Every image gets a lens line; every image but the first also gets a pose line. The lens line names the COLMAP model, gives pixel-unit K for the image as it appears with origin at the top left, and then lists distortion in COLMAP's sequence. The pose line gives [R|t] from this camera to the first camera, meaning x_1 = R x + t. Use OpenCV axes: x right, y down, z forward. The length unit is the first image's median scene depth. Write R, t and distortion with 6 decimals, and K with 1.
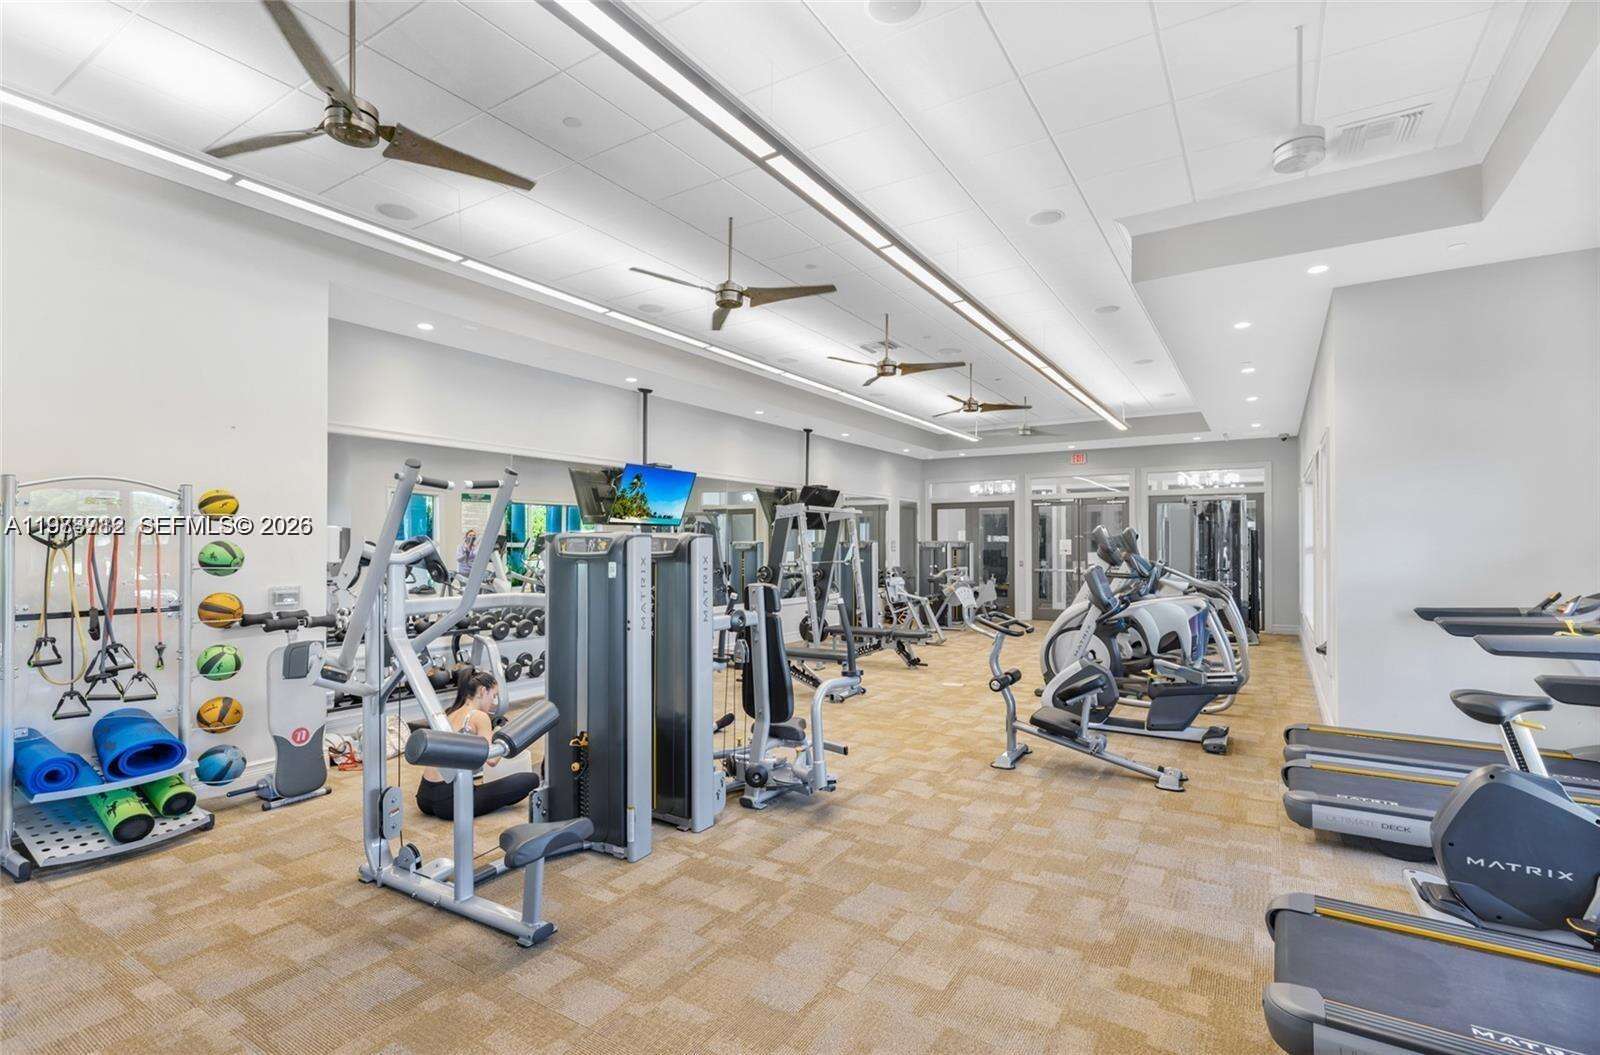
lens RADIAL K [[745.4, 0, 804.4], [0, 745.4, 536.0], [0, 0, 1]] dist [-0.001670, -0.000044]
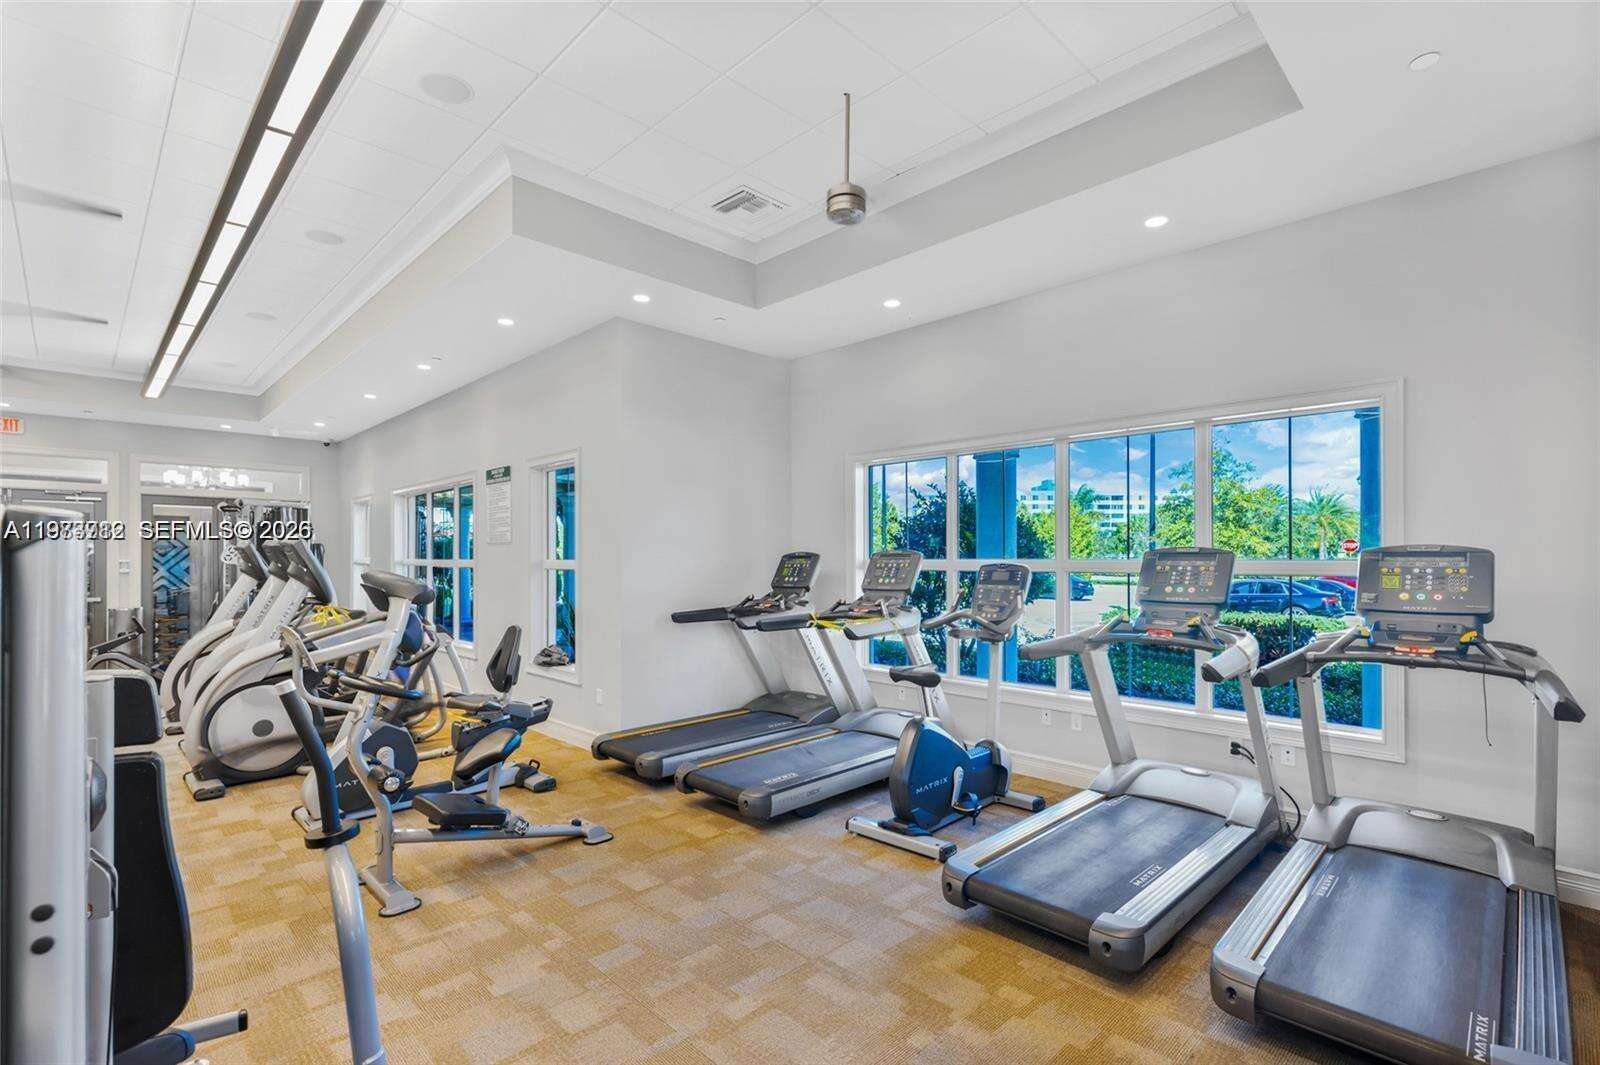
lens RADIAL K [[745.9, 0, 817.5], [0, 745.9, 556.7], [0, 0, 1]] dist [0.022286, 0.000048]
pose [[0.222290, 0.004908, 0.974968, -0.303430], [-0.011371, 0.999932, -0.002441, 0.007217], [-0.974914, -0.010544, 0.222331, 0.550595]]
